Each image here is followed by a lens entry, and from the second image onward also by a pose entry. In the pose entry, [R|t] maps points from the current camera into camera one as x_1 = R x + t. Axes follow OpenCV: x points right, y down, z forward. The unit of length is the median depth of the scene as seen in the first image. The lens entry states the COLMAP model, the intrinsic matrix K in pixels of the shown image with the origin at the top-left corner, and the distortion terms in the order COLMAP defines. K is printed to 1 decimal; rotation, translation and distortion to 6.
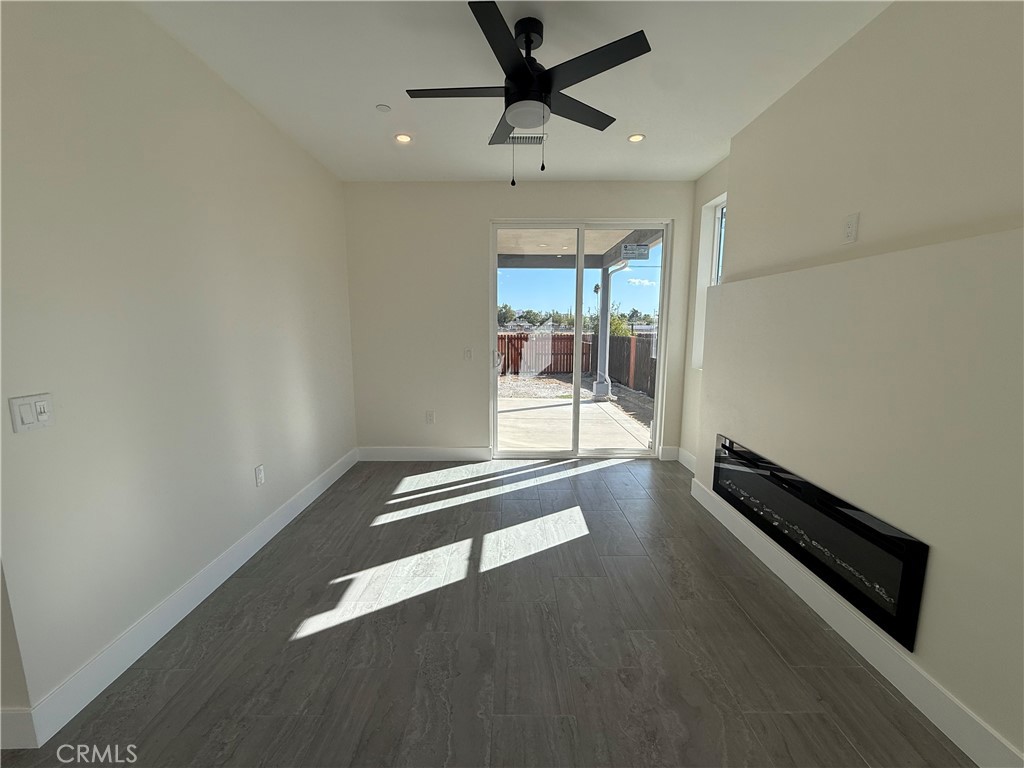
lens RADIAL K [[411.3, 0, 507.2], [0, 411.3, 385.3], [0, 0, 1]] dist [-0.000707, -0.000129]
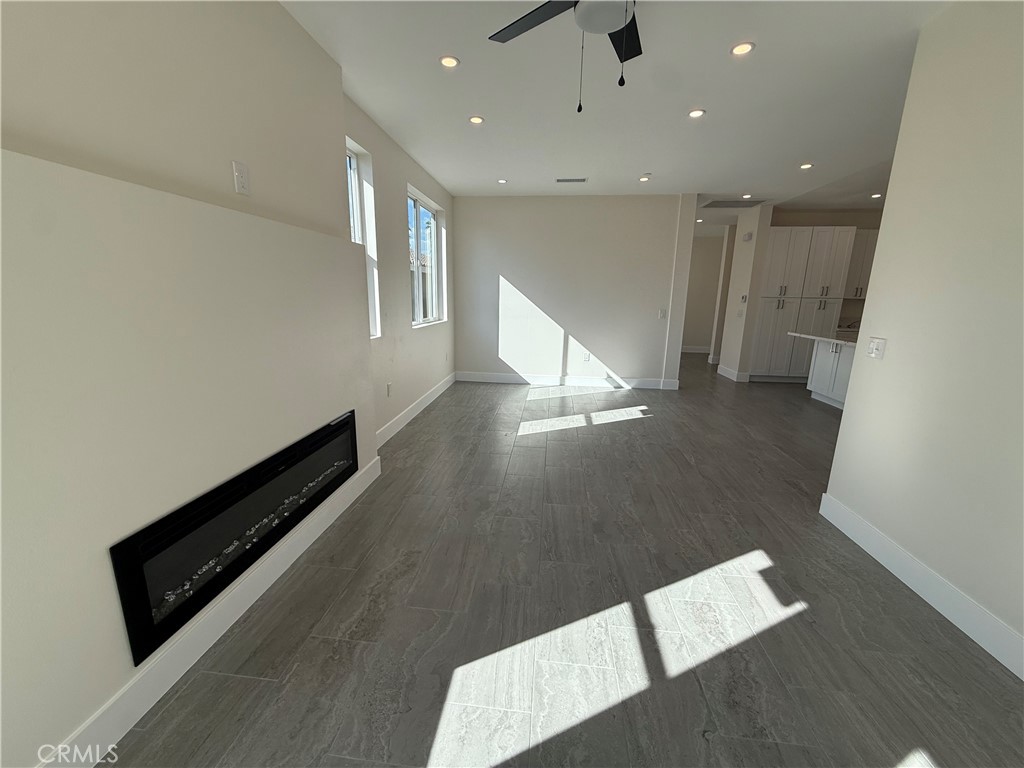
lens RADIAL K [[411.3, 0, 510.8], [0, 411.3, 388.8], [0, 0, 1]] dist [-0.000707, -0.000129]
pose [[-0.994886, -0.037063, 0.093956, 0.110535], [-0.000498, 0.932029, 0.362384, -0.246364], [-0.101000, 0.360485, -0.927281, 1.776639]]
